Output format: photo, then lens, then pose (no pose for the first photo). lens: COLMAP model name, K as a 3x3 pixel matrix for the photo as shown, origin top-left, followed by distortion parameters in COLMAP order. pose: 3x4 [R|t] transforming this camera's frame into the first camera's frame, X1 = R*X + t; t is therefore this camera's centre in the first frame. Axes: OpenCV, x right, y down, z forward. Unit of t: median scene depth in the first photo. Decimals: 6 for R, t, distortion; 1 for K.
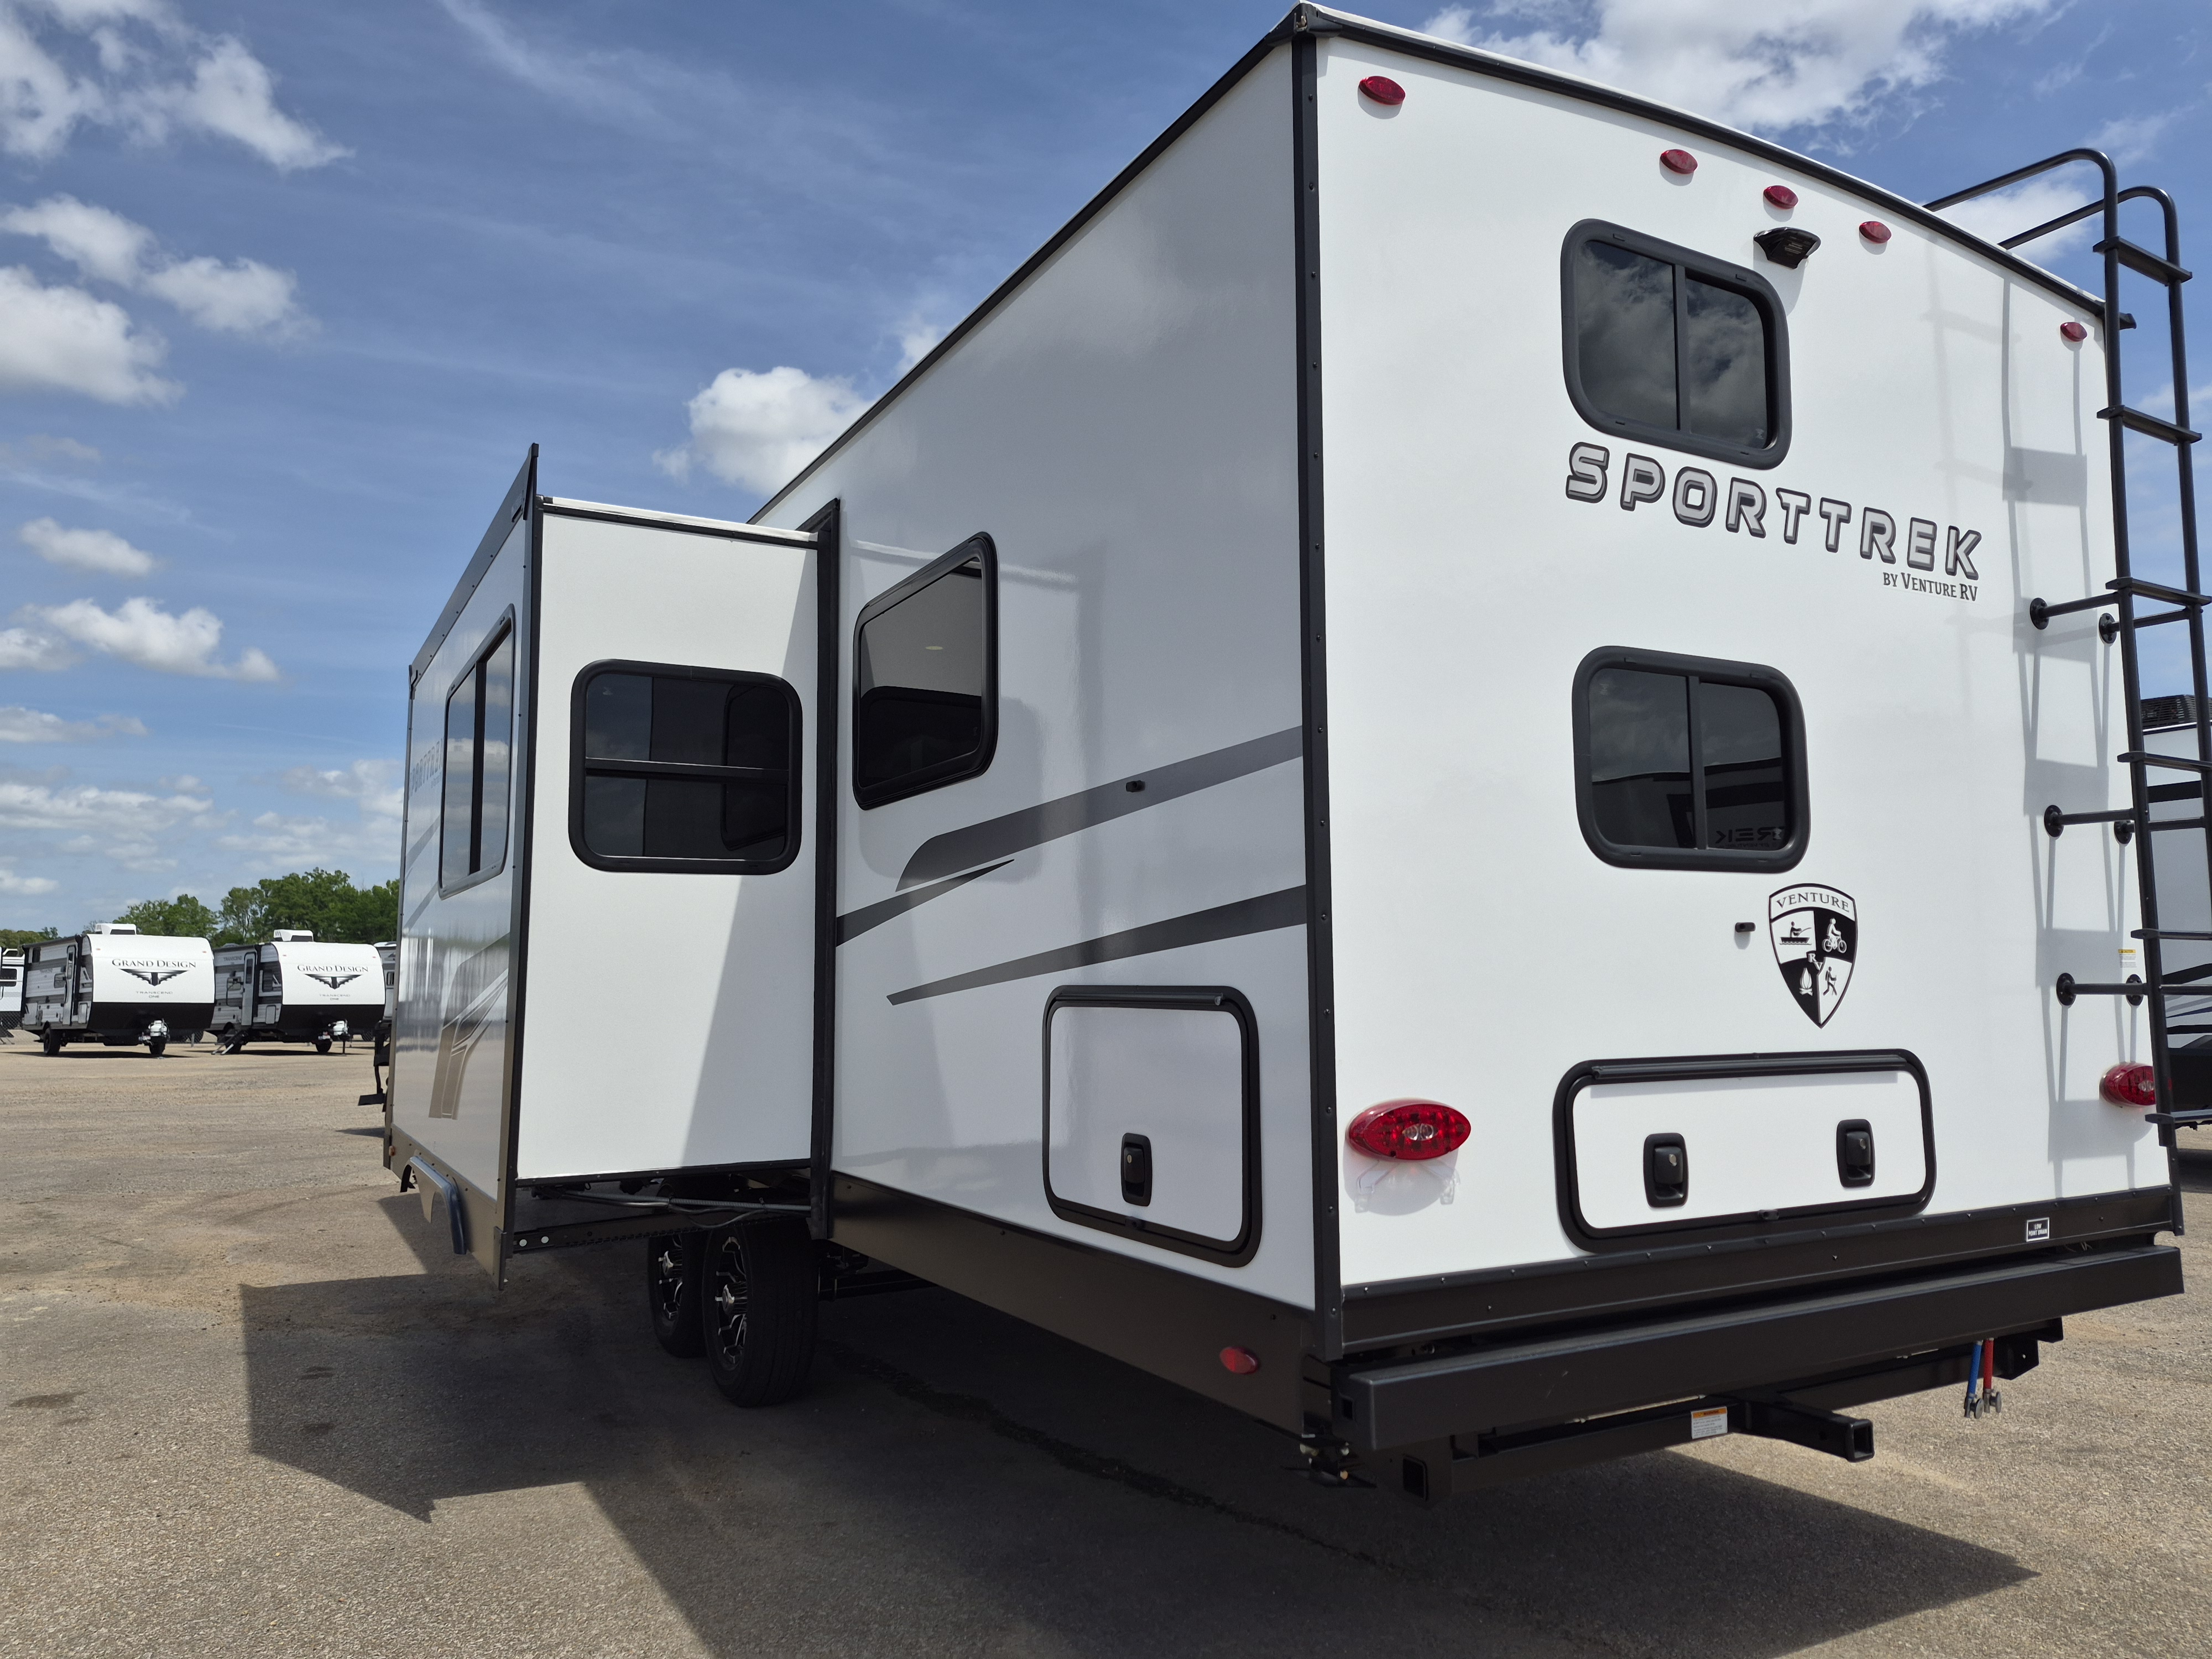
lens RADIAL K [[1605.2, 0, 1116.1], [0, 1605.2, 842.3], [0, 0, 1]] dist [0.040238, -0.006548]
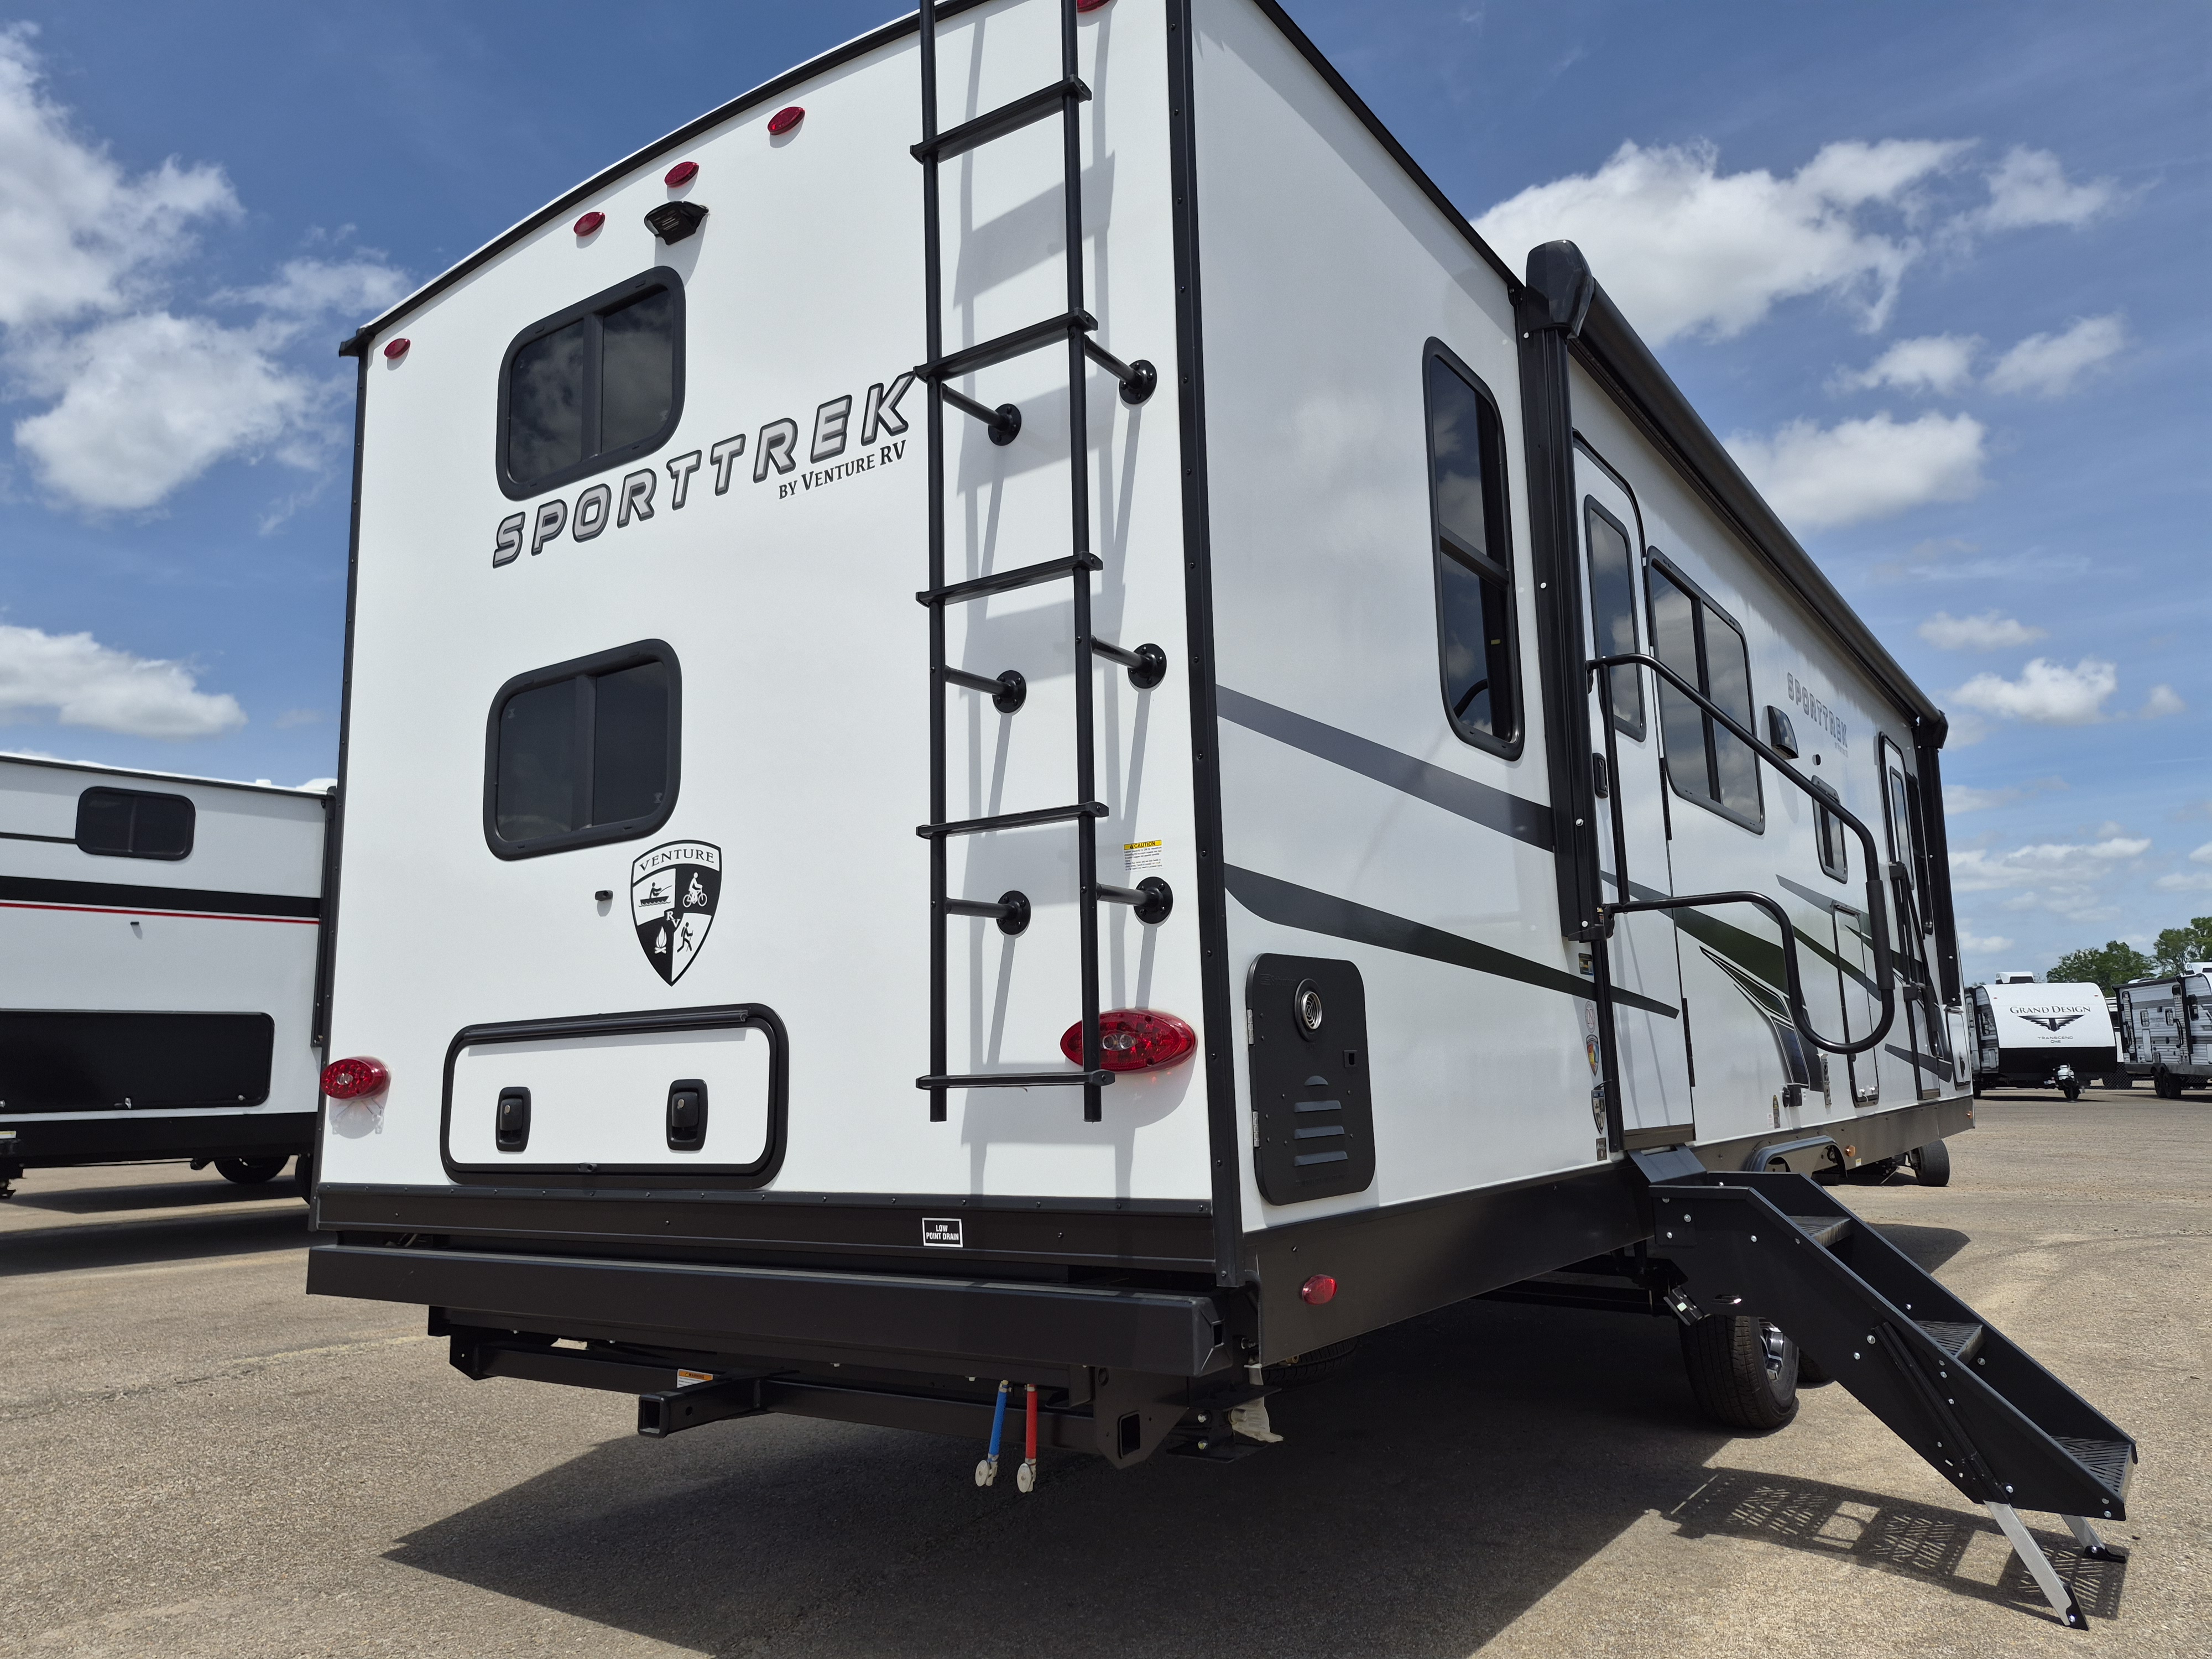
lens RADIAL K [[1513.6, 0, 1108.6], [0, 1513.6, 821.6], [0, 0, 1]] dist [0.062978, -0.054206]
pose [[0.426015, -0.151346, -0.891967, 1.349669], [0.107106, 0.987412, -0.116385, 0.147844], [0.898354, -0.045954, 0.436862, 0.816546]]
